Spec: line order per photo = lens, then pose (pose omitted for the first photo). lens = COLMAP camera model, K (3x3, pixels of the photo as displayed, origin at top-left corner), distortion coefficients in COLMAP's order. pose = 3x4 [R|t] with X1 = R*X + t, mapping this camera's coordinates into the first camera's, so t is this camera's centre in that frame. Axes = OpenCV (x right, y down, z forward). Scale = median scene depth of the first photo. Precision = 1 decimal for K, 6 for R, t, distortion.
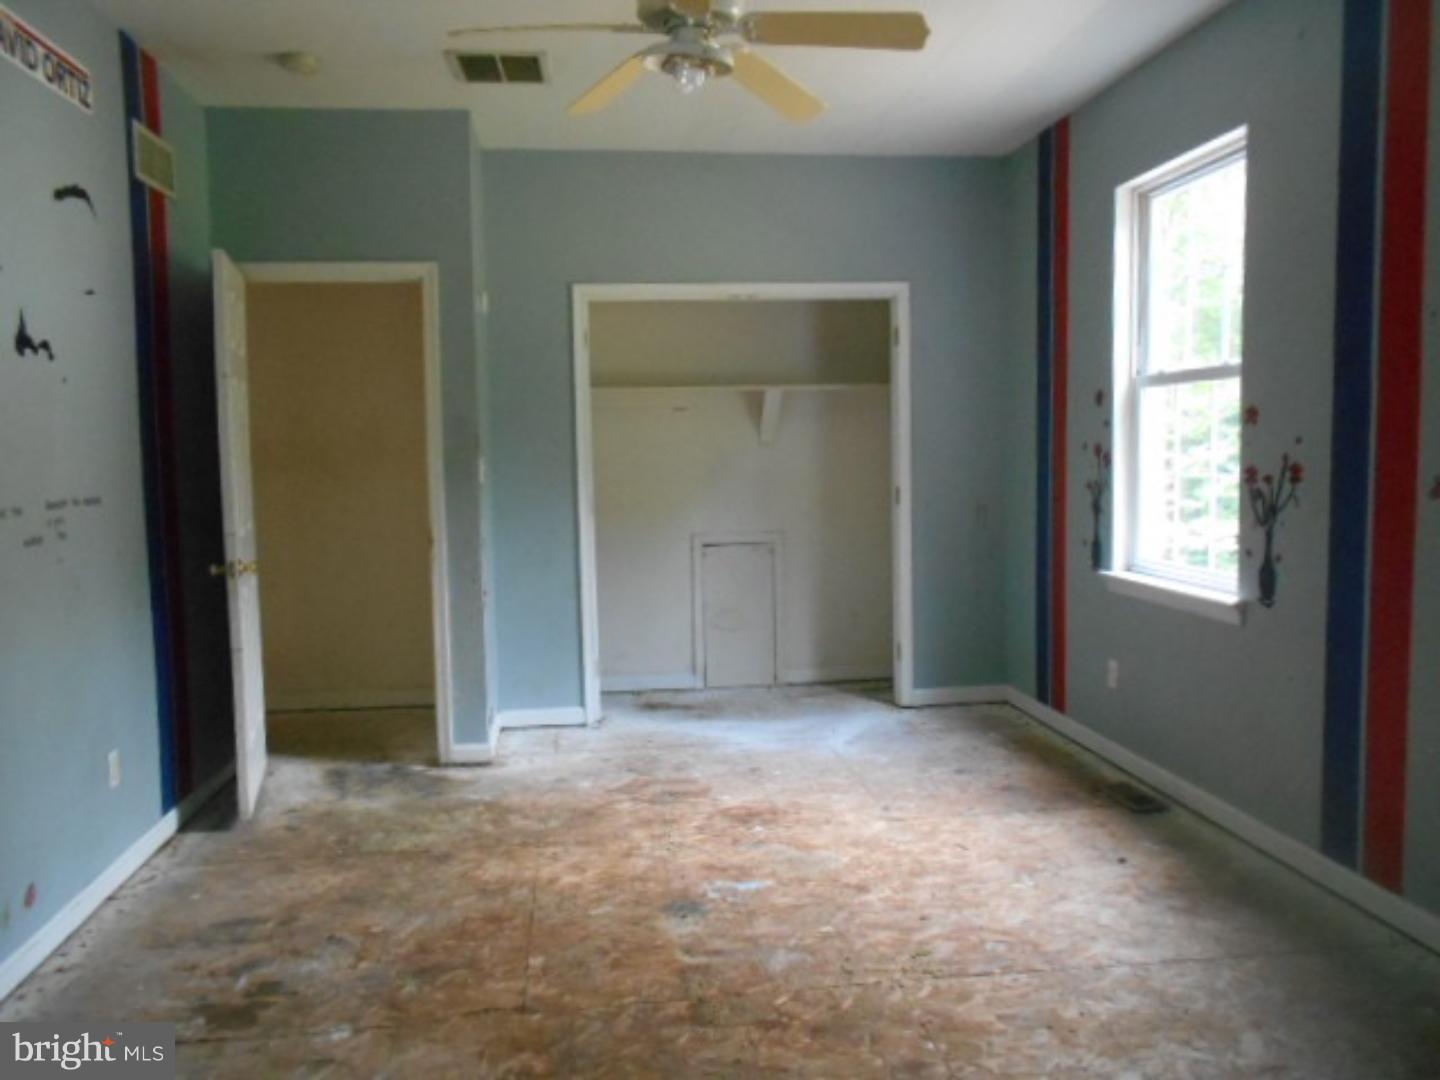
lens RADIAL K [[1102.9, 0, 720.0], [0, 1102.9, 540.0], [0, 0, 1]] dist [-0.003107, -0.001493]
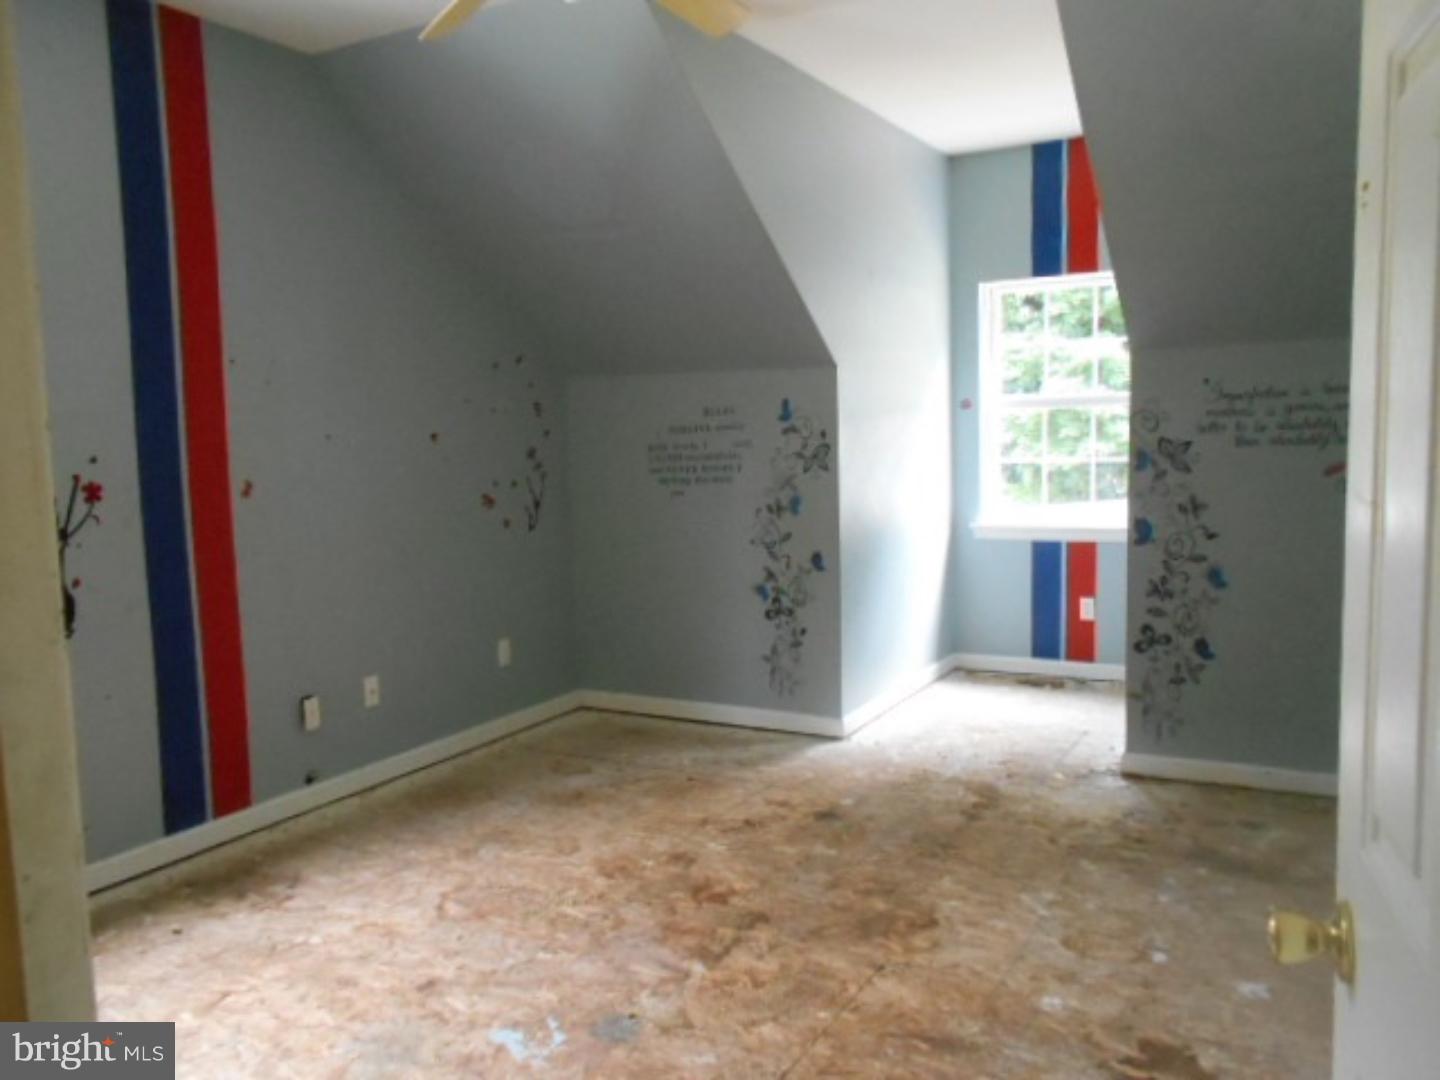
lens RADIAL K [[1134.7, 0, 720.0], [0, 1134.7, 540.0], [0, 0, 1]] dist [0.003757, 0.003292]
pose [[-0.796213, -0.016198, 0.604800, -0.560355], [0.094969, 0.983903, 0.151377, -0.121114], [-0.597517, 0.177965, -0.781858, 1.483730]]
